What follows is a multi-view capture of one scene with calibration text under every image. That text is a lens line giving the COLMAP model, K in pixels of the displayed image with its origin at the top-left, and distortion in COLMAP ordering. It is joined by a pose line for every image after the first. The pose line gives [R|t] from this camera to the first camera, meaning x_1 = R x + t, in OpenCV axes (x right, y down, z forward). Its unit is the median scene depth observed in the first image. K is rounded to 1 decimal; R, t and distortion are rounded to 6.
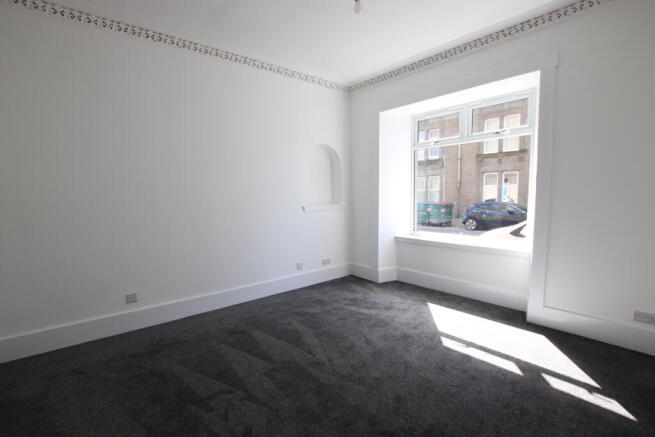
lens RADIAL K [[305.0, 0, 328.8], [0, 305.0, 222.4], [0, 0, 1]] dist [-0.031524, 0.003090]
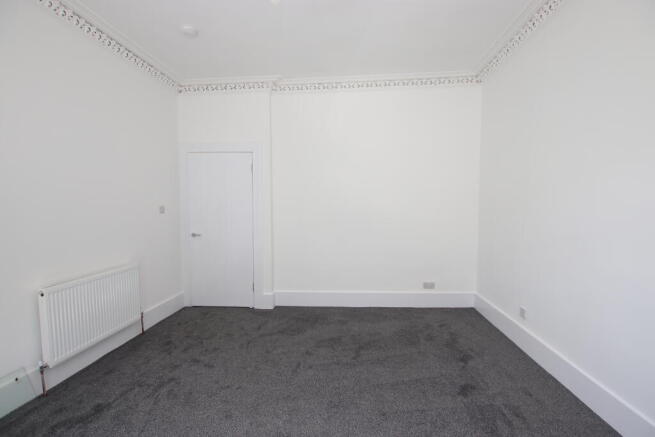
lens RADIAL K [[305.0, 0, 328.8], [0, 305.0, 222.4], [0, 0, 1]] dist [-0.031524, 0.003090]
pose [[-0.712320, 0.059730, -0.699308, 0.388316], [-0.052630, 0.989021, 0.138085, -0.118644], [0.699878, 0.135165, -0.701356, 1.090854]]
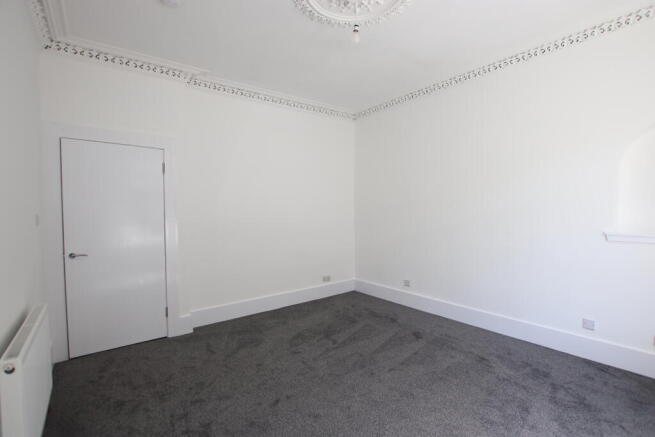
lens RADIAL K [[305.0, 0, 328.8], [0, 305.0, 222.4], [0, 0, 1]] dist [-0.031524, 0.003090]
pose [[-0.054443, 0.052072, -0.997158, 0.717927], [-0.088580, 0.994450, 0.056767, -0.076476], [0.994580, 0.091419, -0.049529, 0.614444]]
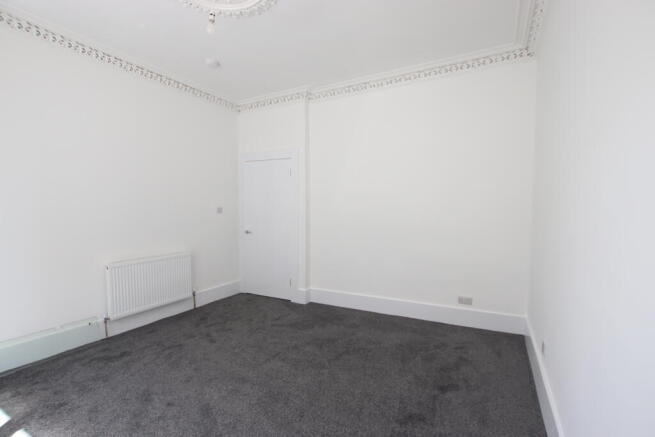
lens RADIAL K [[305.0, 0, 328.8], [0, 305.0, 222.4], [0, 0, 1]] dist [-0.031524, 0.003090]
pose [[-0.935660, 0.034845, -0.351178, 0.068735], [-0.018892, 0.988741, 0.148439, -0.136189], [0.352396, 0.145523, -0.924468, 1.313290]]
